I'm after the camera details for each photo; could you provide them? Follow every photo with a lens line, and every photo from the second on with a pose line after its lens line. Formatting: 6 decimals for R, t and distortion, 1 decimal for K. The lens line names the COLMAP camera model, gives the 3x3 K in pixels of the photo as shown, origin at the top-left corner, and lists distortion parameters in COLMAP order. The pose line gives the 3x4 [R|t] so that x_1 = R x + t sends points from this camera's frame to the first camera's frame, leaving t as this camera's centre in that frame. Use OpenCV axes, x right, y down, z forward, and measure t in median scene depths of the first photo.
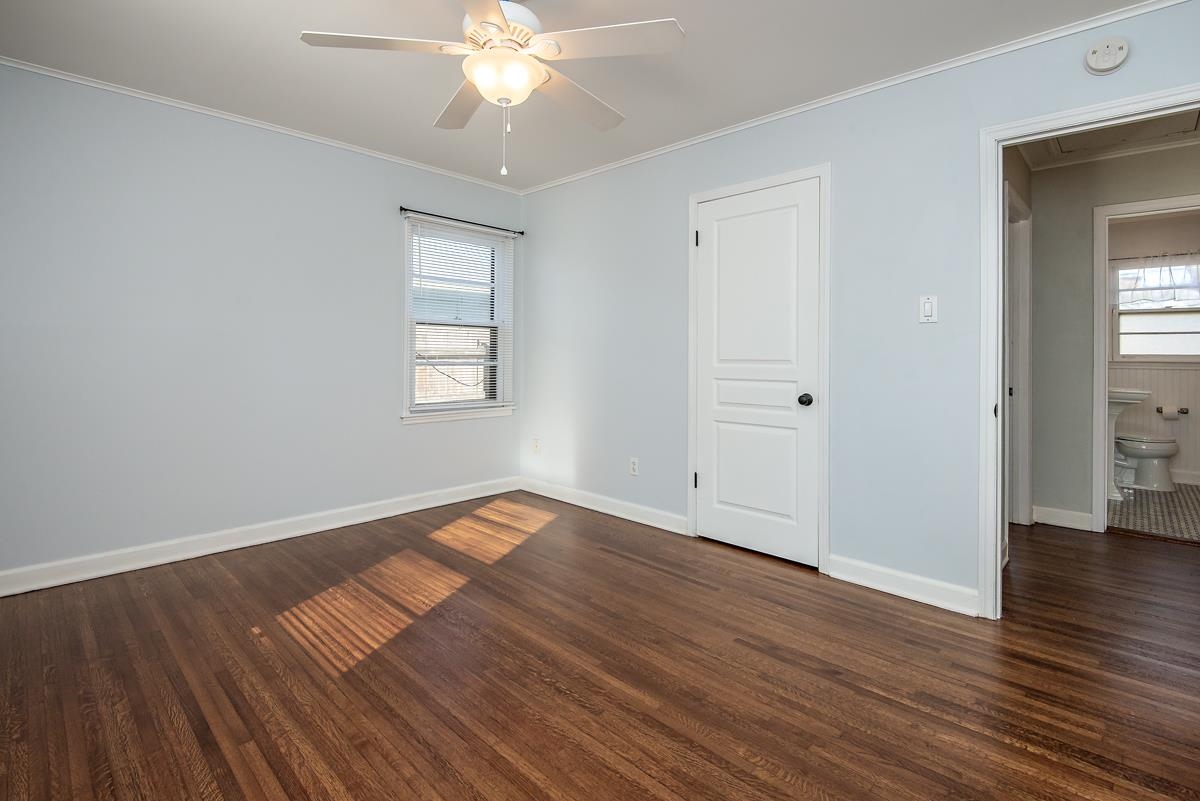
lens RADIAL K [[556.7, 0, 601.3], [0, 556.7, 354.2], [0, 0, 1]] dist [0.002813, -0.011305]
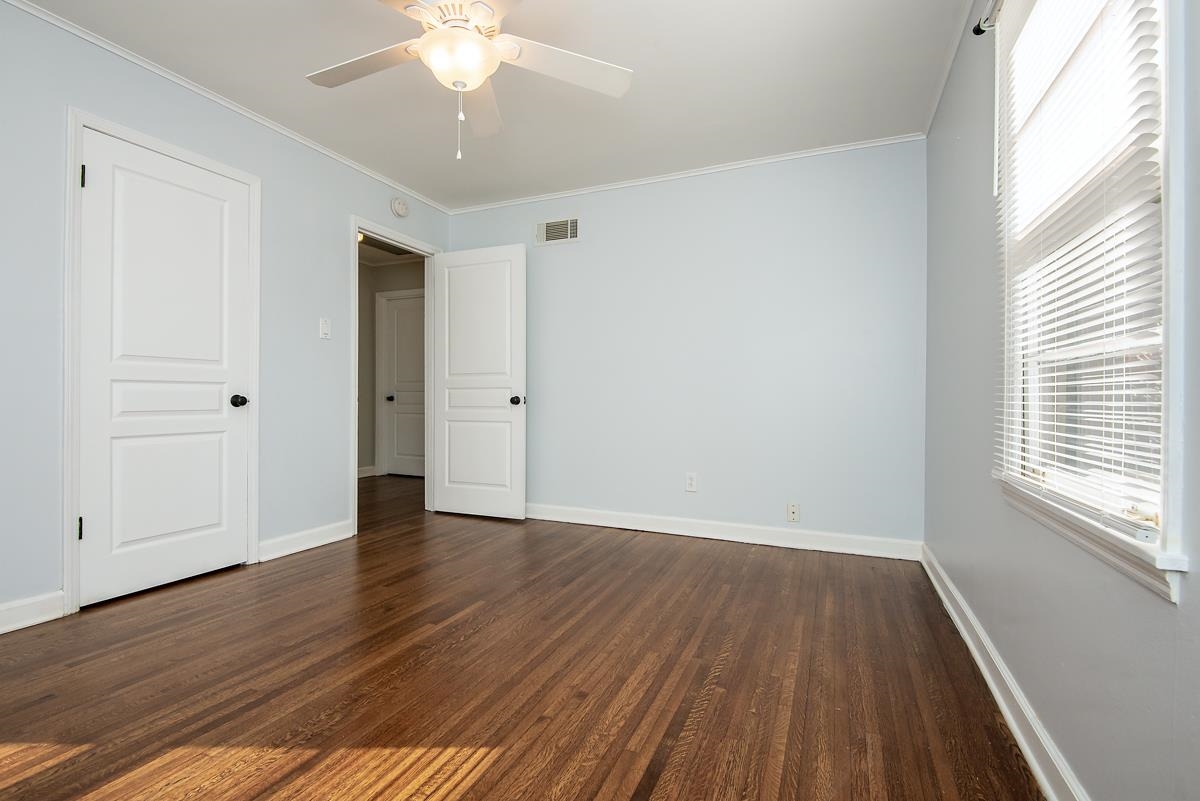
lens RADIAL K [[551.9, 0, 594.6], [0, 551.9, 396.2], [0, 0, 1]] dist [0.022455, -0.018875]
pose [[-0.343016, -0.009315, 0.939283, -1.116972], [-0.010056, 0.999930, 0.006244, 0.085700], [-0.939276, -0.007304, -0.343086, 1.040631]]
